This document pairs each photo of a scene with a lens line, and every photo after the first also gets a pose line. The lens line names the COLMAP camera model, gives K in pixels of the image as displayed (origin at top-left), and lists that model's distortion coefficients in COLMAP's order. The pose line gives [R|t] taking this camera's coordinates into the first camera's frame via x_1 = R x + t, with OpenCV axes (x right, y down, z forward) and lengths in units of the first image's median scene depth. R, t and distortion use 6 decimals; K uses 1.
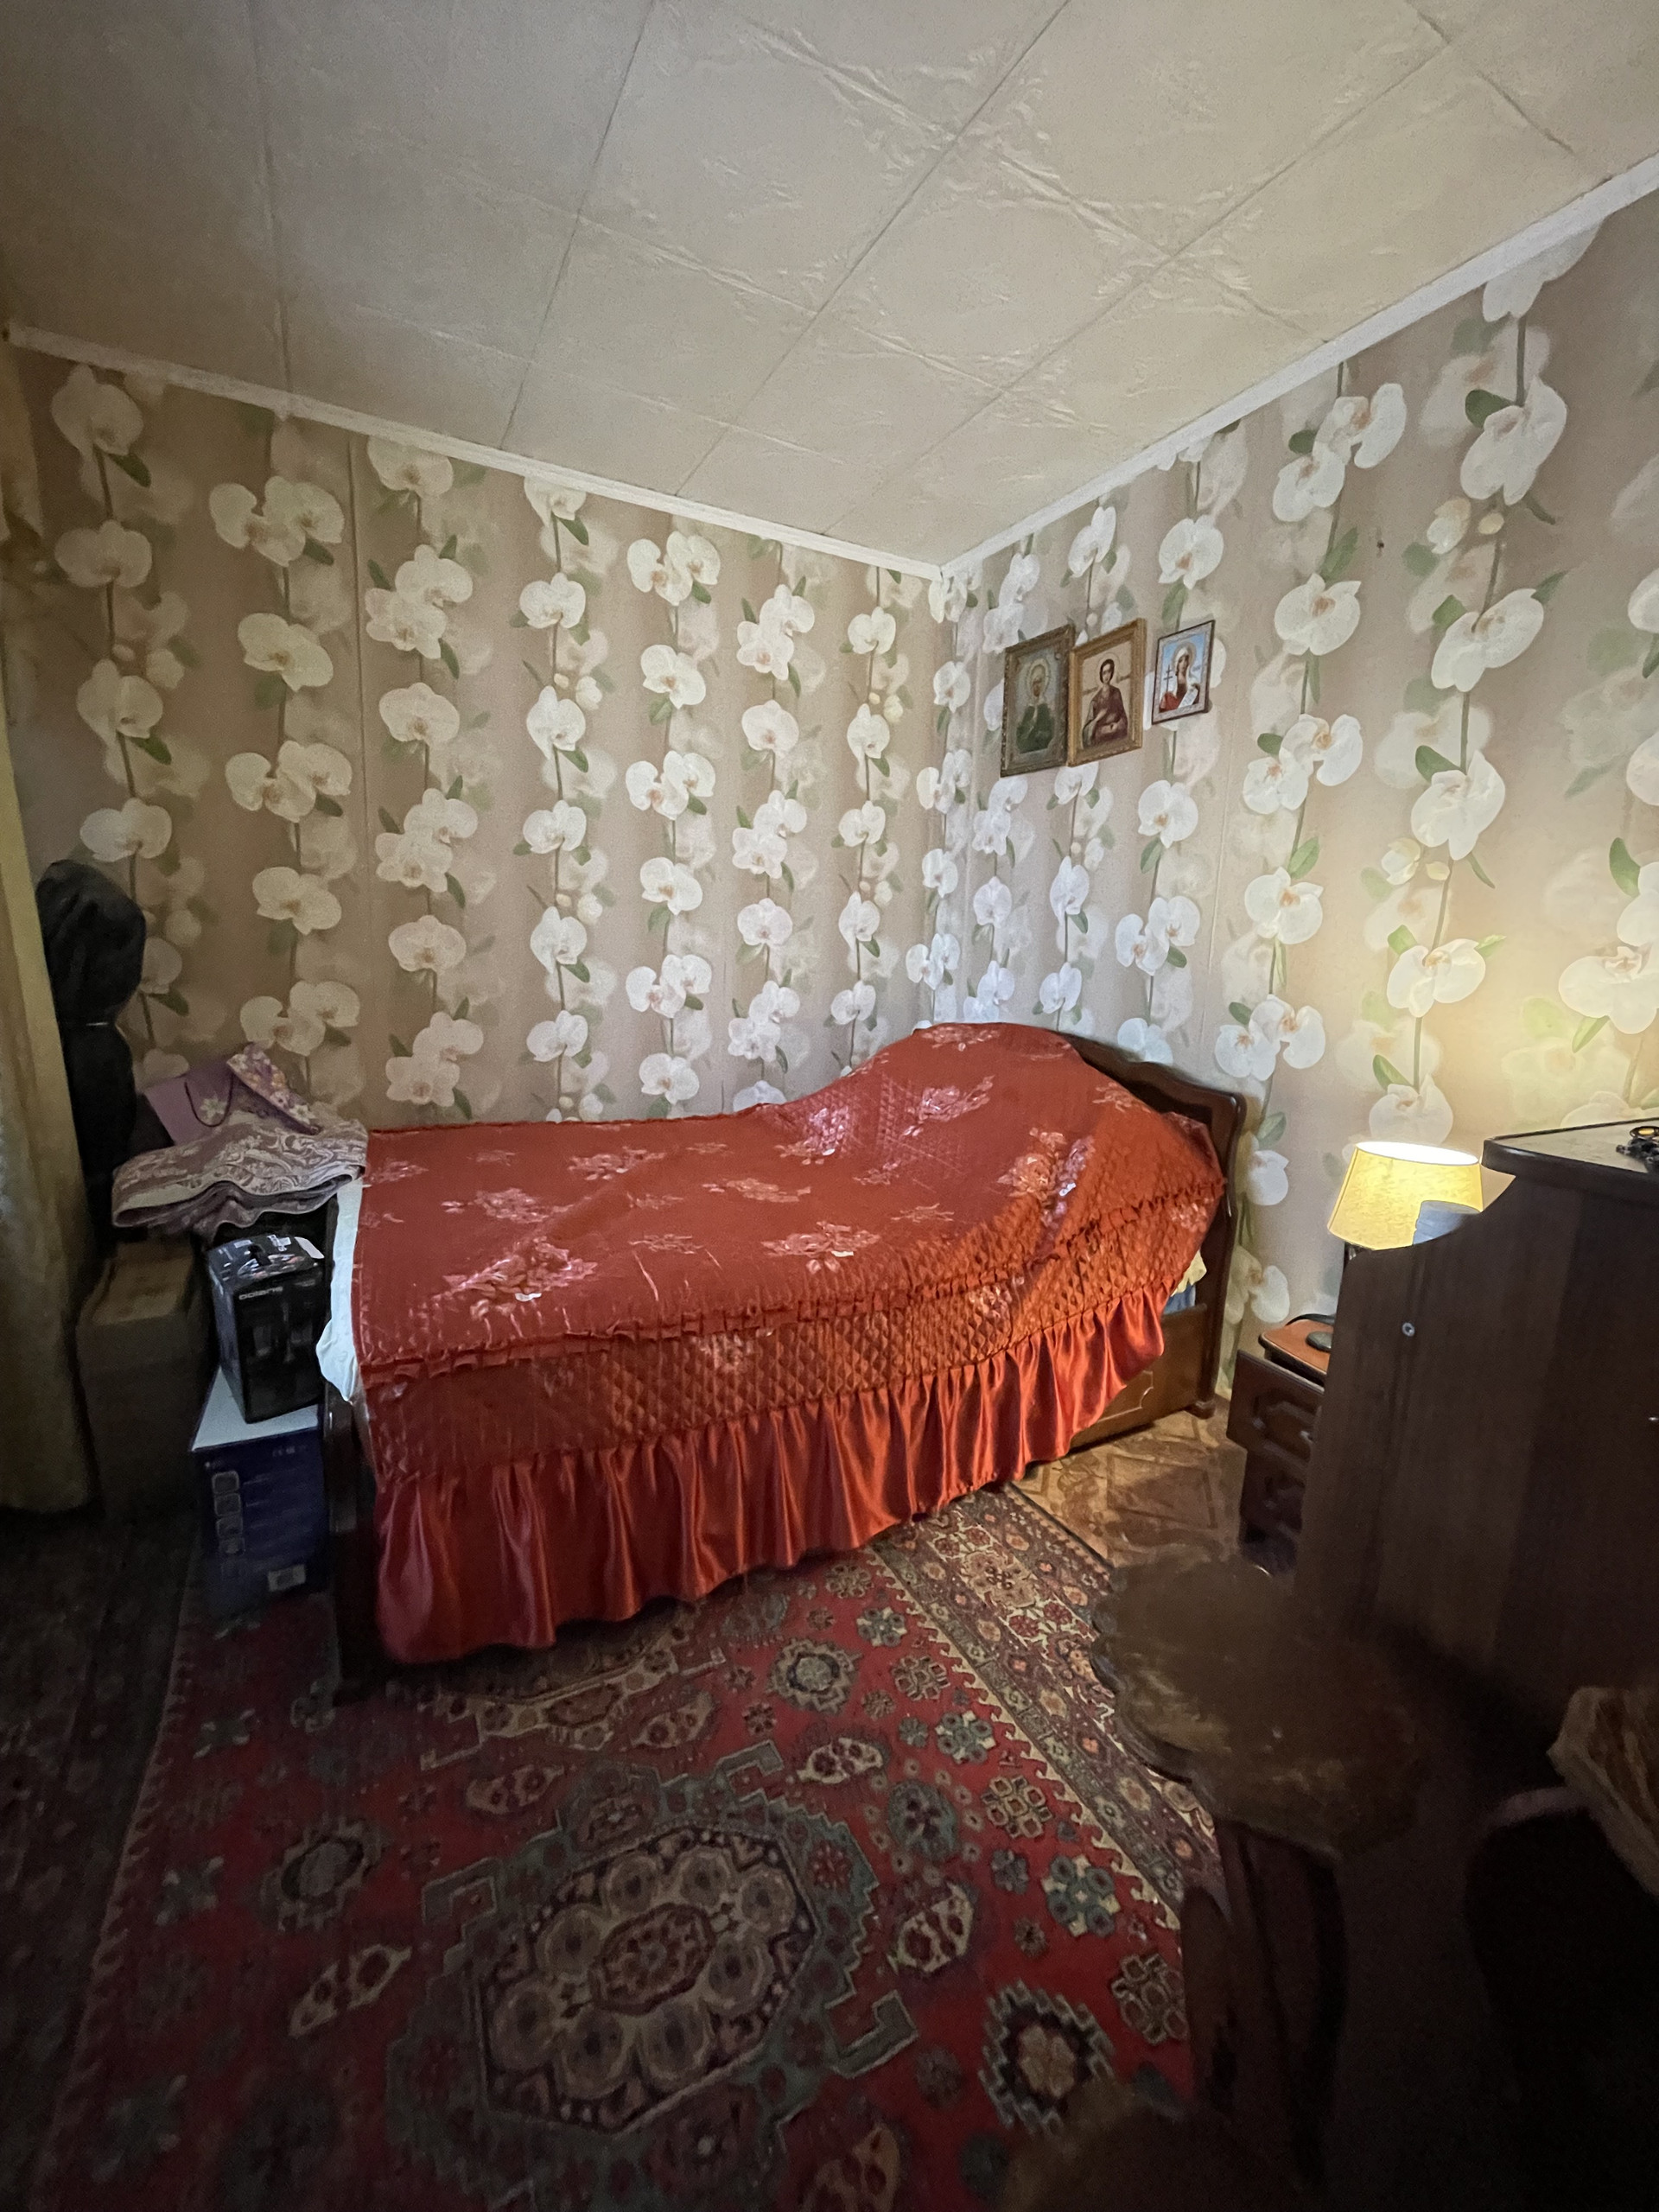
lens RADIAL K [[871.8, 0, 831.3], [0, 871.8, 1115.6], [0, 0, 1]] dist [-0.005276, 0.000859]
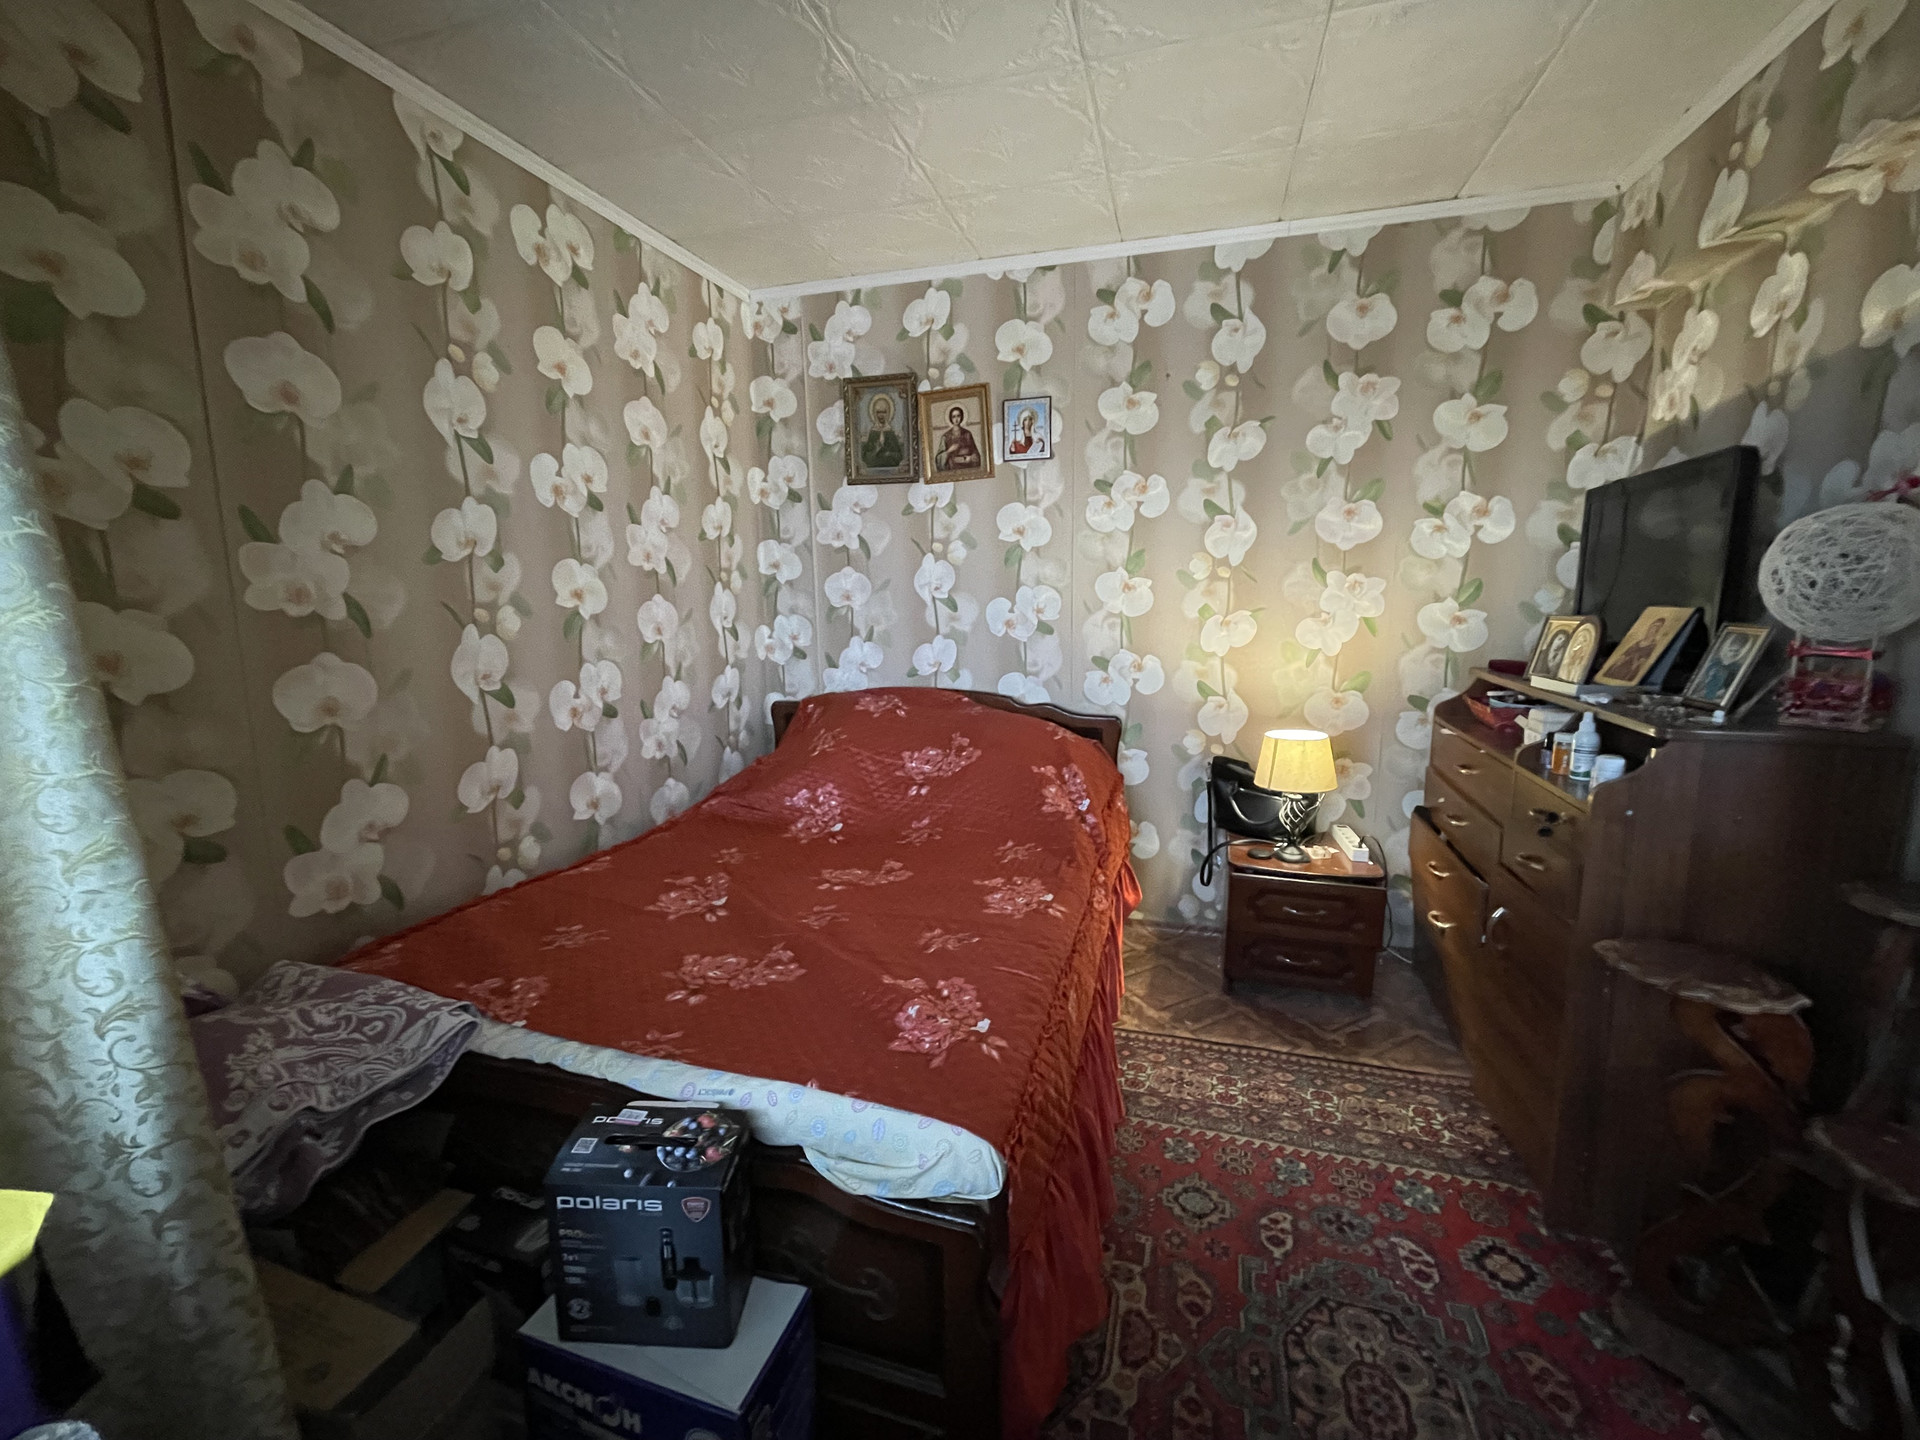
lens RADIAL K [[756.8, 0, 966.4], [0, 756.8, 722.2], [0, 0, 1]] dist [-0.005276, 0.000859]
pose [[0.715918, -0.166945, 0.677931, -0.519679], [0.178431, 0.982496, 0.053518, -0.112315], [-0.674999, 0.082650, 0.733175, 0.187628]]
